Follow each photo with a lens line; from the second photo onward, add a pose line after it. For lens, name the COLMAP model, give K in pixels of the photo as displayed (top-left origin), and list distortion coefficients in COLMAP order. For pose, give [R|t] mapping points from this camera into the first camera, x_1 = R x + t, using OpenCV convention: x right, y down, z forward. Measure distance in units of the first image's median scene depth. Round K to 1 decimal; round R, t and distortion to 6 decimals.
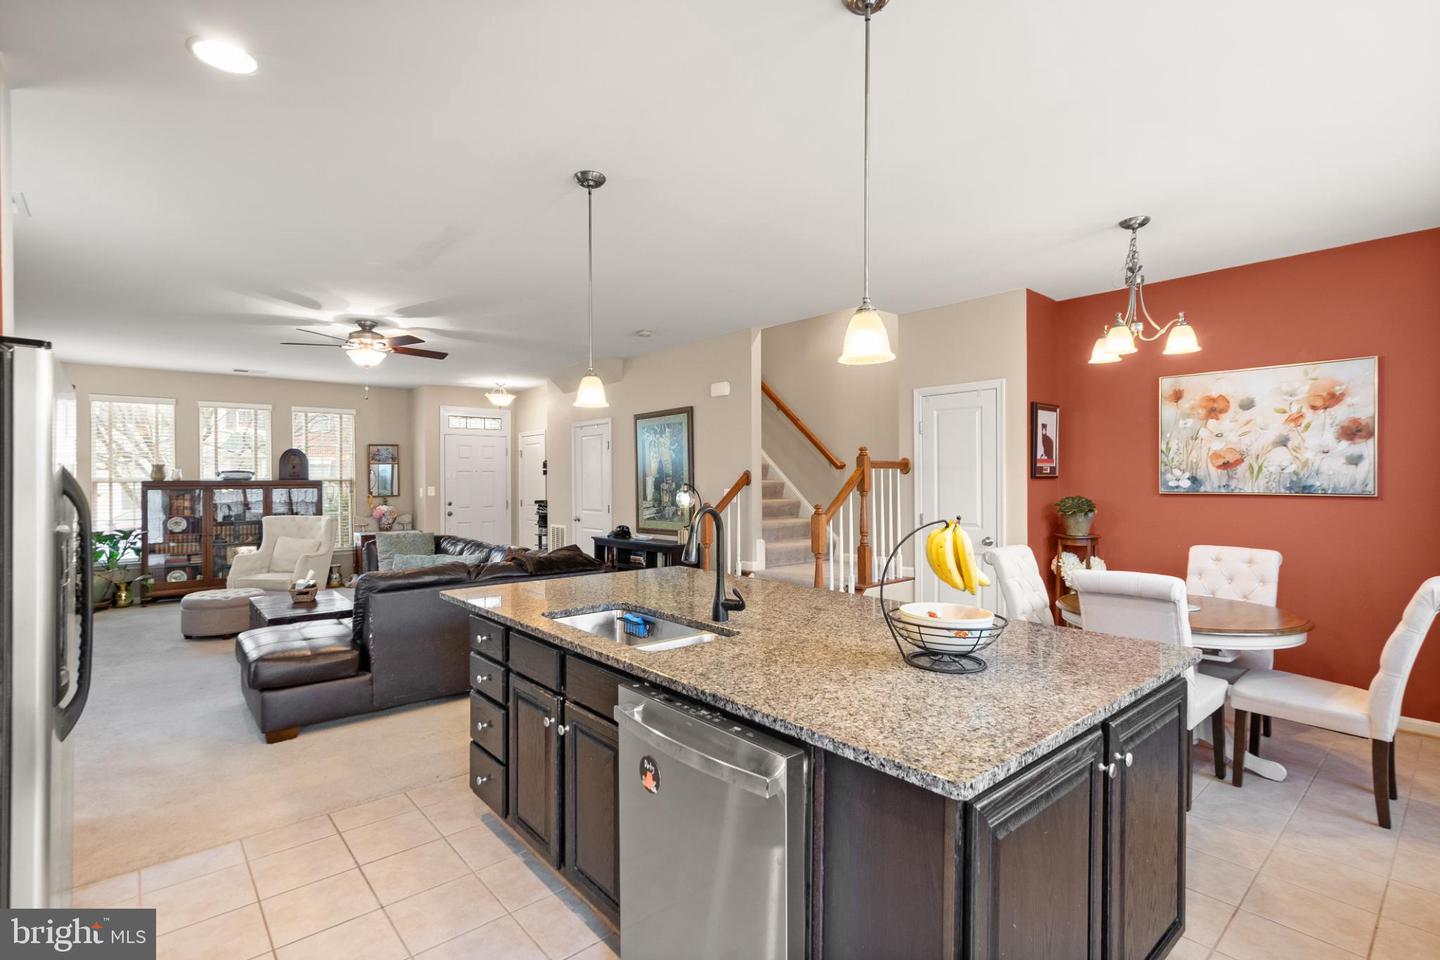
lens RADIAL K [[670.8, 0, 720.2], [0, 670.8, 478.1], [0, 0, 1]] dist [-0.005859, 0.004084]
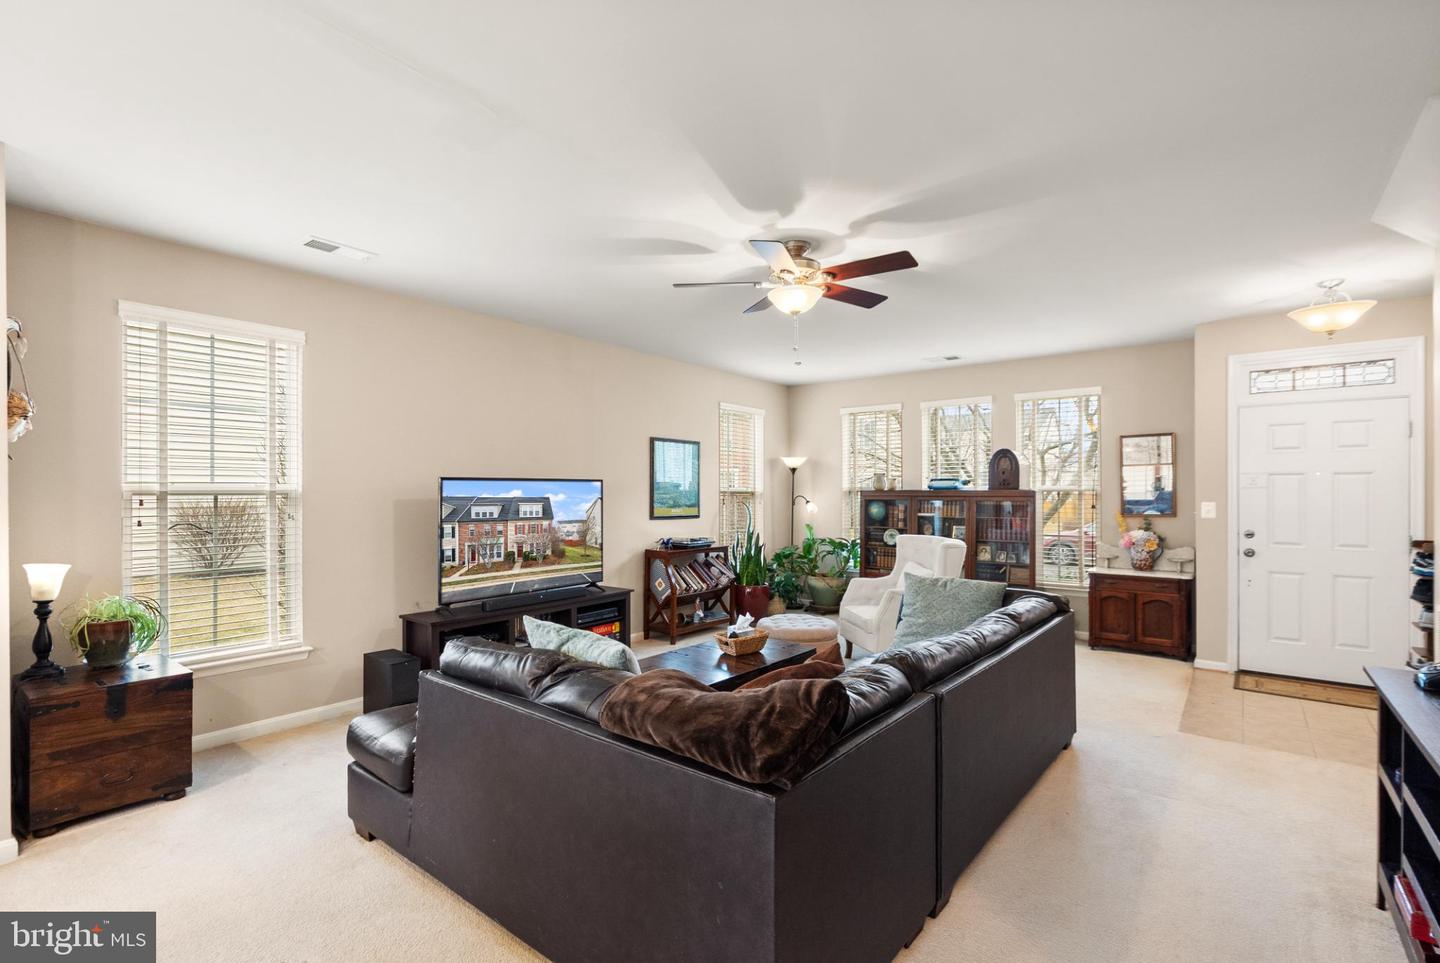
lens RADIAL K [[670.8, 0, 693.5], [0, 670.8, 487.8], [0, 0, 1]] dist [-0.005859, 0.004084]
pose [[0.161620, -0.001881, -0.986851, 0.095848], [-0.000606, 0.999998, -0.002005, 0.003215], [0.986853, 0.000922, 0.161619, 0.815688]]
